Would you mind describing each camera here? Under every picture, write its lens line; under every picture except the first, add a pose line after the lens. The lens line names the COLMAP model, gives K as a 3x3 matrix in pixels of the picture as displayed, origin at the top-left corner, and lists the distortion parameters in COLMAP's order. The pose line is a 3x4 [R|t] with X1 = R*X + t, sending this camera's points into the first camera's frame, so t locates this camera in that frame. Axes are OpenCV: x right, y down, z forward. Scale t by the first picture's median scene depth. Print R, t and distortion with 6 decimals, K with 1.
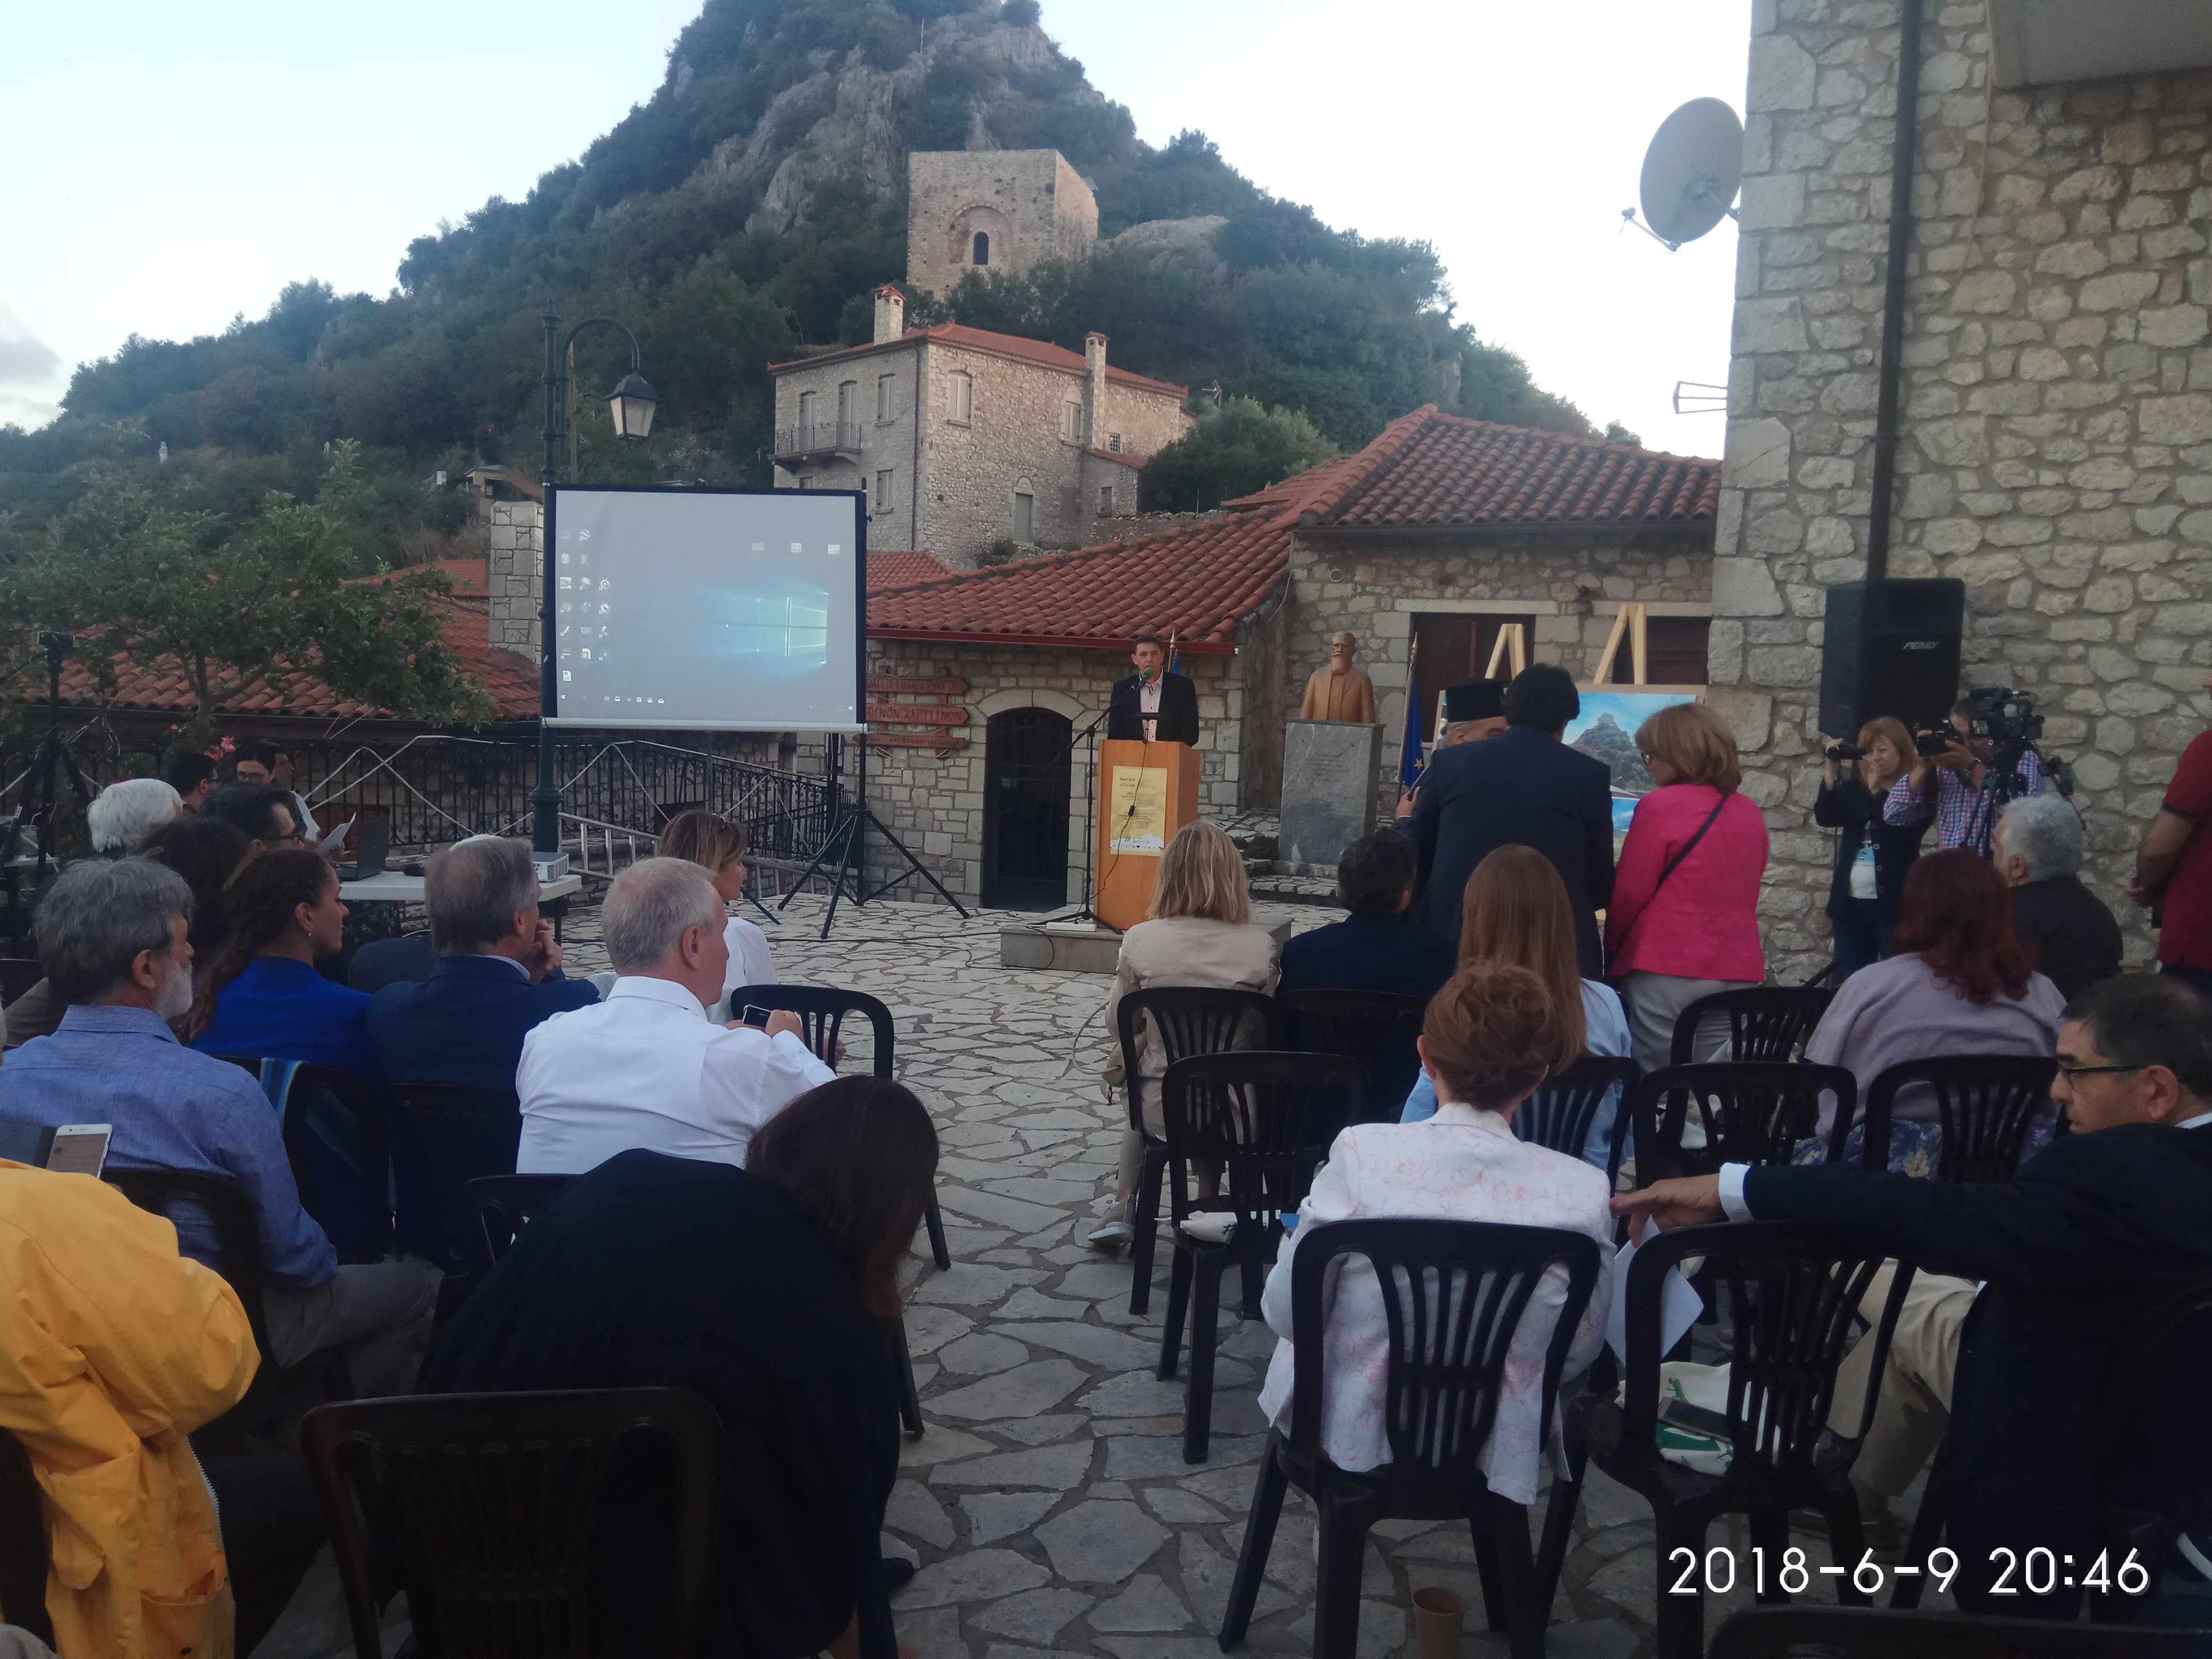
lens RADIAL K [[1688.4, 0, 1103.1], [0, 1688.4, 816.8], [0, 0, 1]] dist [0.110810, -0.184491]
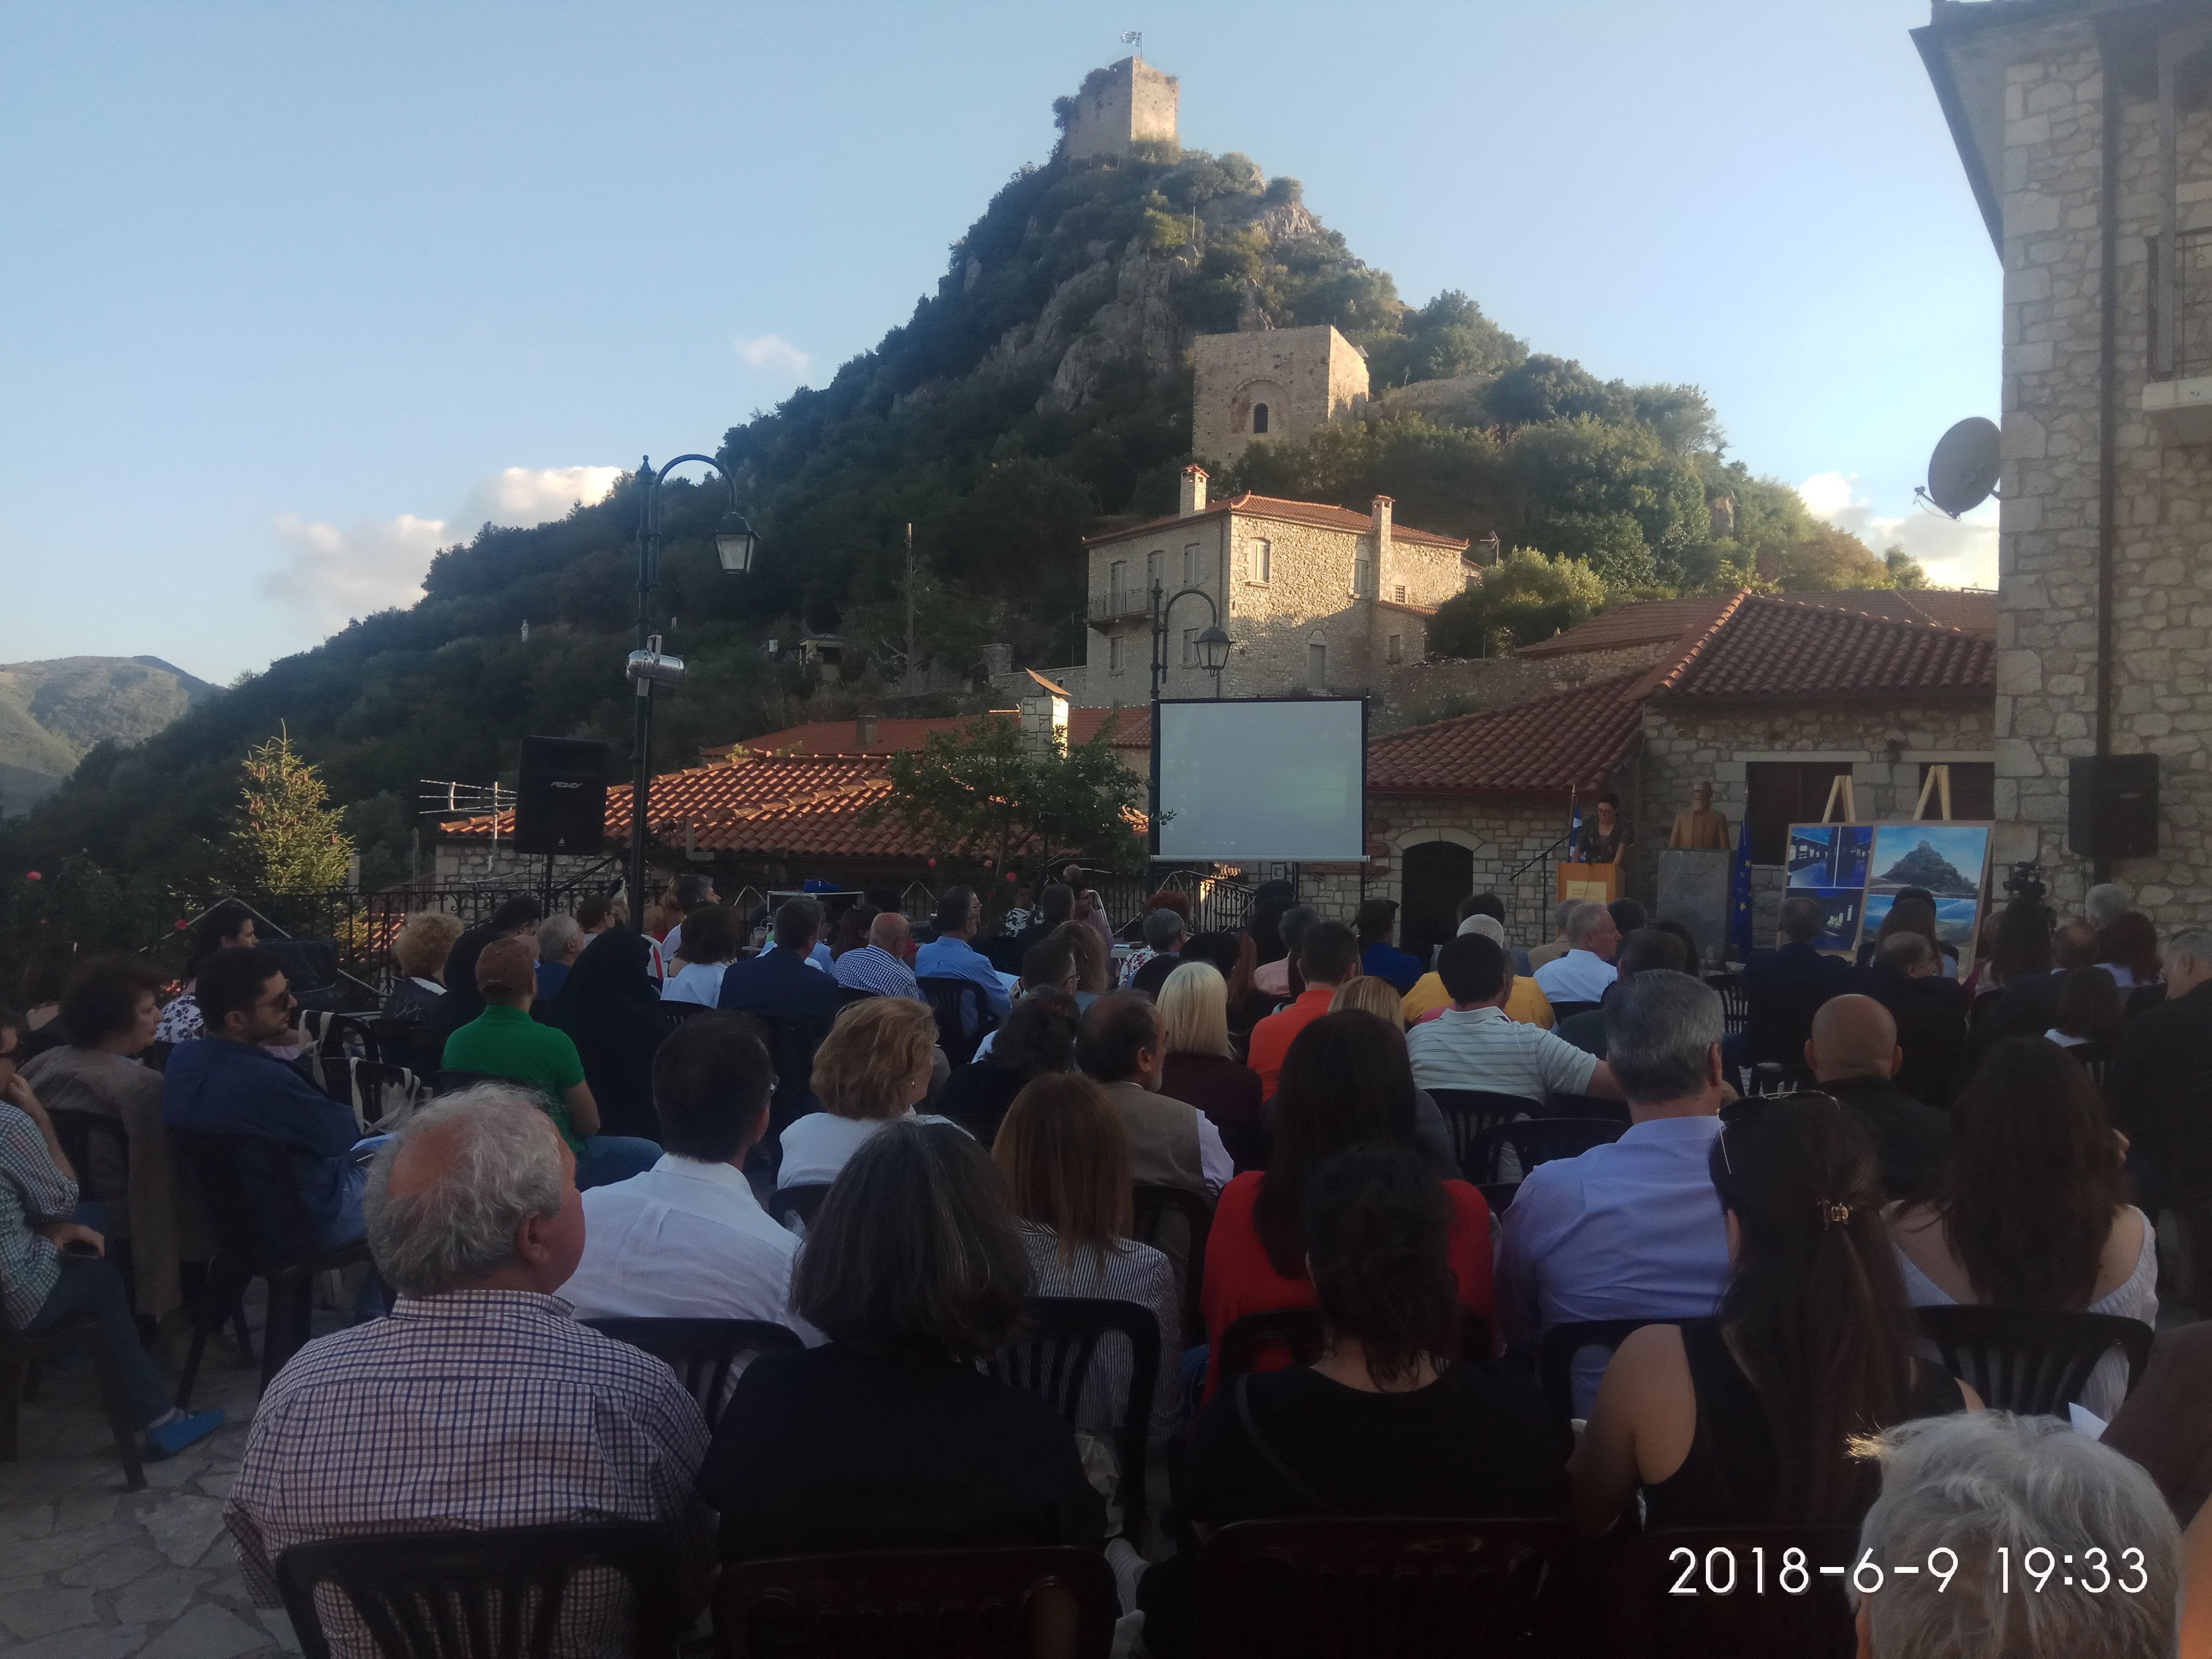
lens RADIAL K [[1688.4, 0, 1103.1], [0, 1688.4, 816.8], [0, 0, 1]] dist [0.110810, -0.184491]
pose [[0.989076, -0.018932, -0.146183, -0.112194], [0.007276, 0.996779, -0.079867, 0.019099], [0.147224, 0.077931, 0.986028, -0.336953]]
